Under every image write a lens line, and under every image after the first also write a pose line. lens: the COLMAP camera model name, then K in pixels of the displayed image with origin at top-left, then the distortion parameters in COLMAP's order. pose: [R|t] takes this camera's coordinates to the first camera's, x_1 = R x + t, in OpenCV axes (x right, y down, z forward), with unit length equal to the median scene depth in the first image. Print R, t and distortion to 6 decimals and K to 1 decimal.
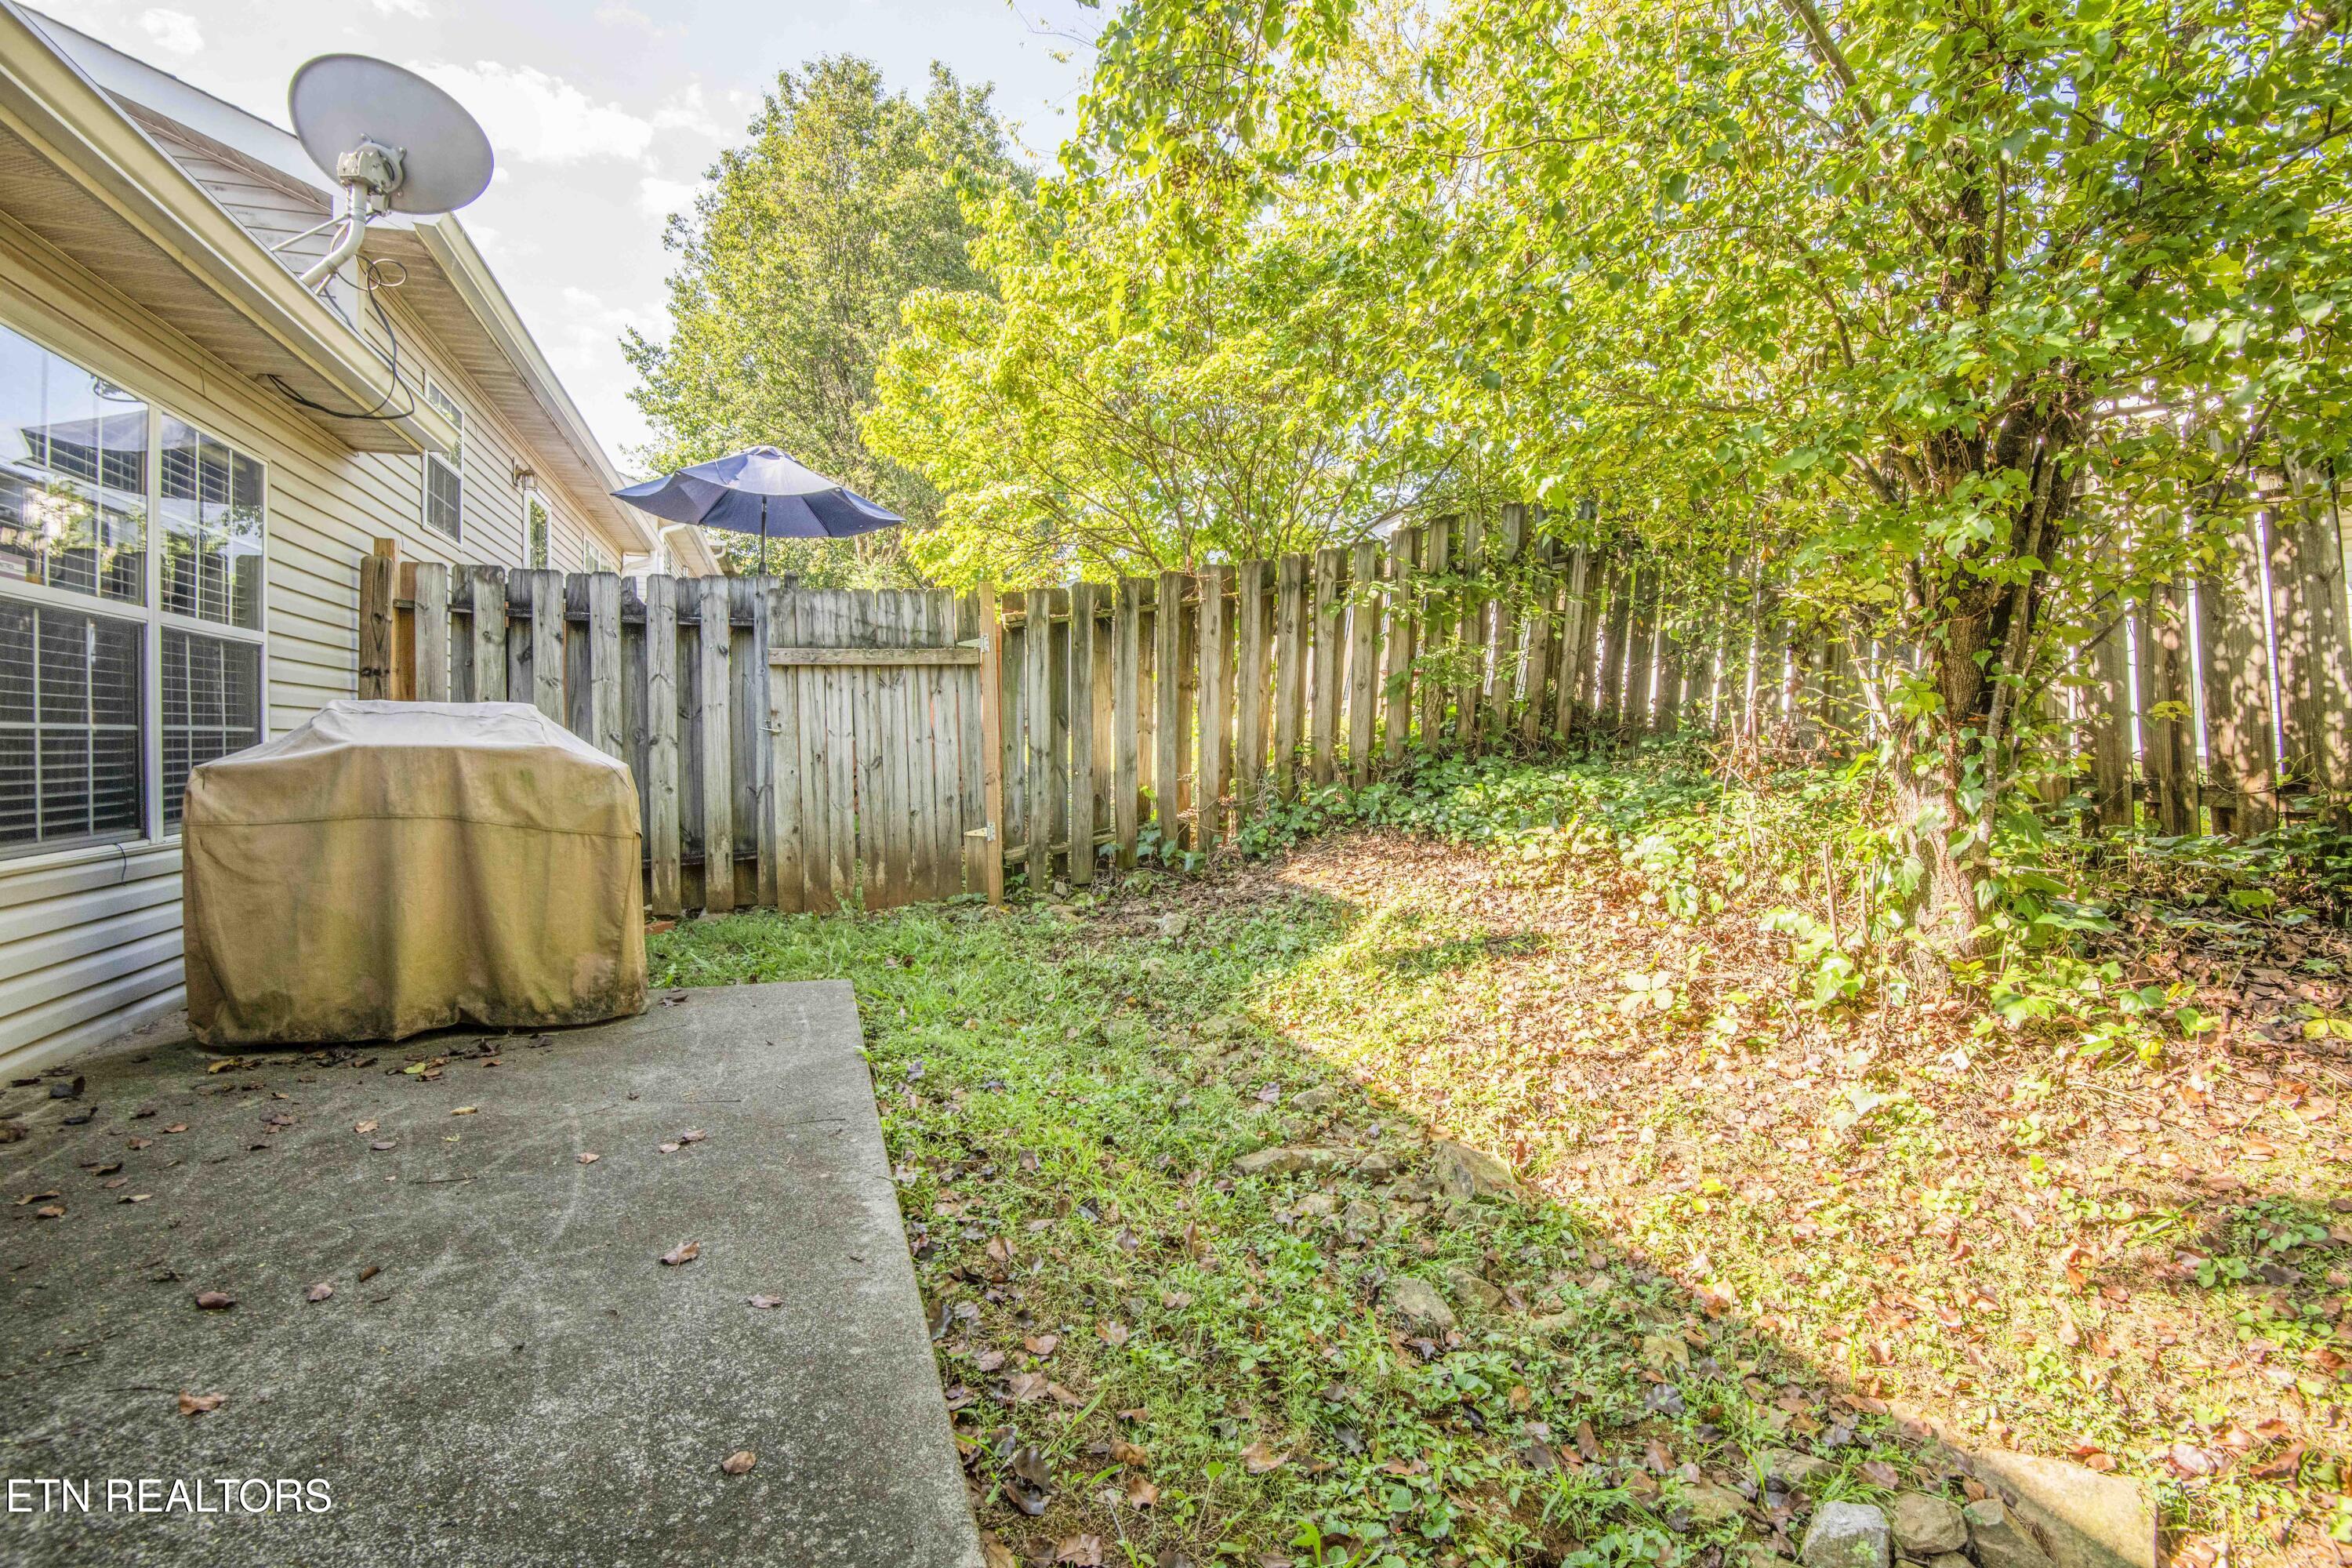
lens RADIAL K [[1085.6, 0, 1179.1], [0, 1085.6, 781.6], [0, 0, 1]] dist [-0.019393, -0.014879]
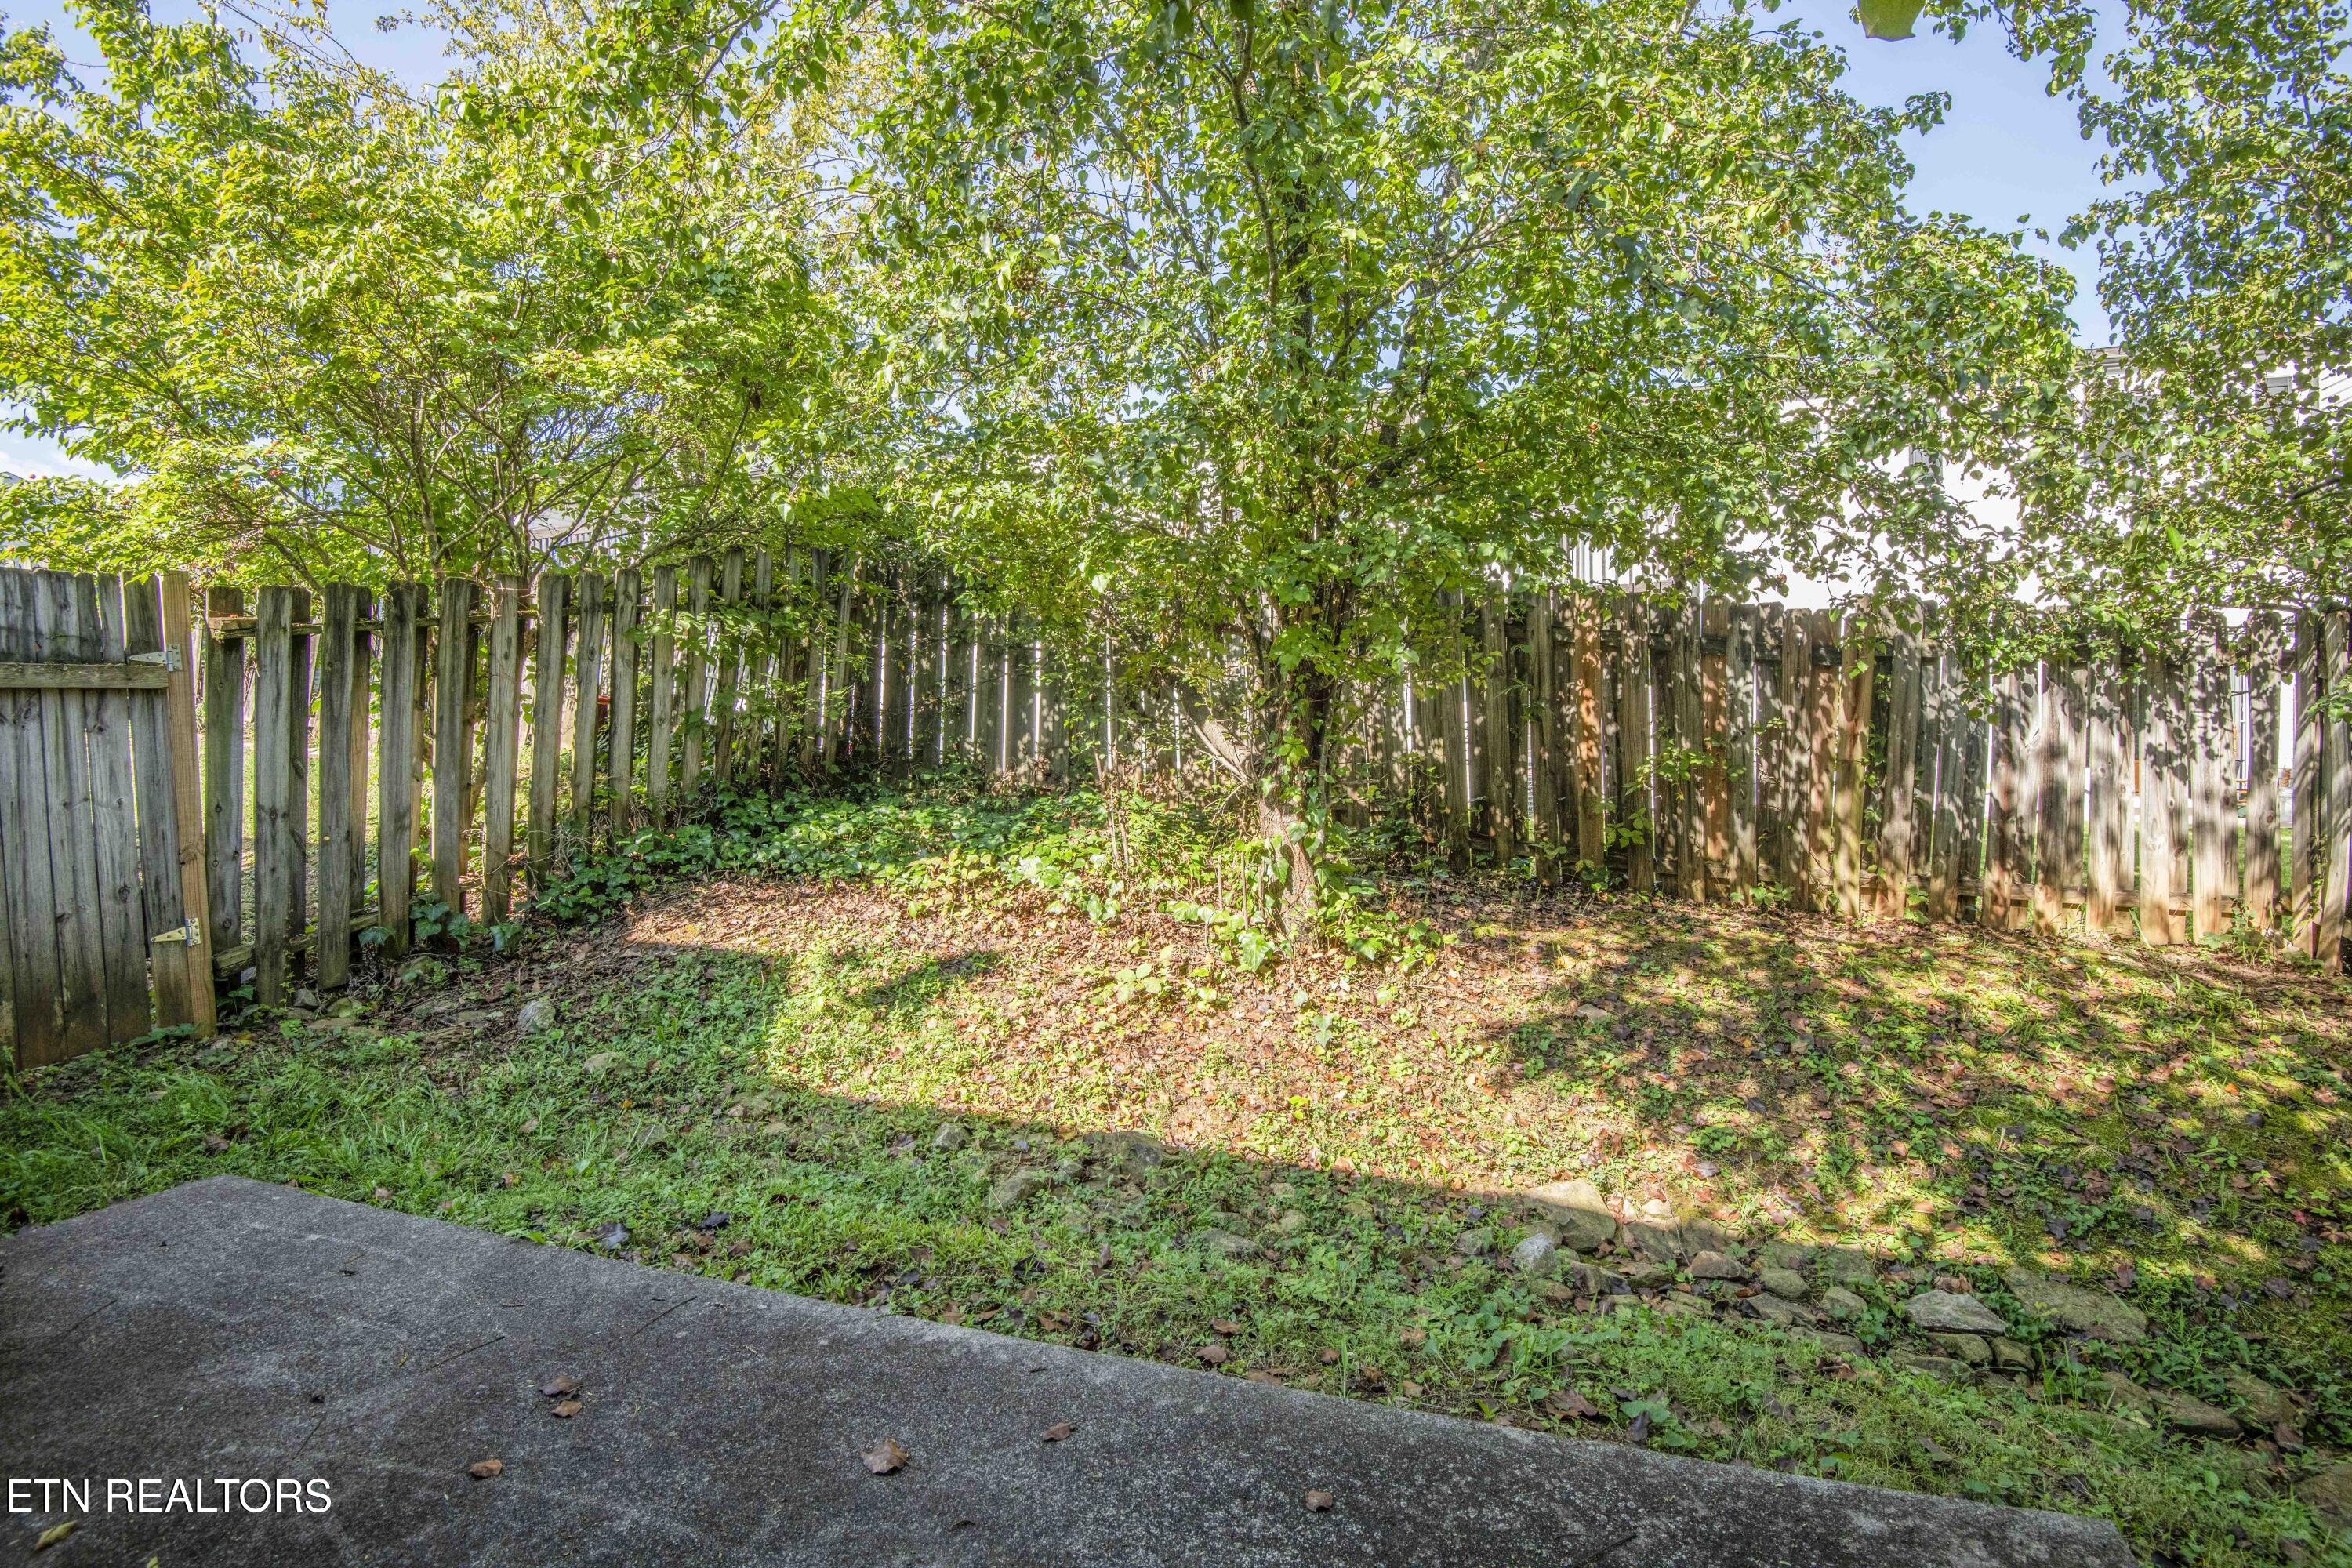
lens RADIAL K [[1085.6, 0, 1184.7], [0, 1085.6, 791.4], [0, 0, 1]] dist [-0.019393, -0.014879]
pose [[0.627067, -0.038041, 0.778036, -0.304593], [0.044397, 0.998929, 0.013059, -0.024633], [-0.777699, 0.026353, 0.628084, 0.091872]]
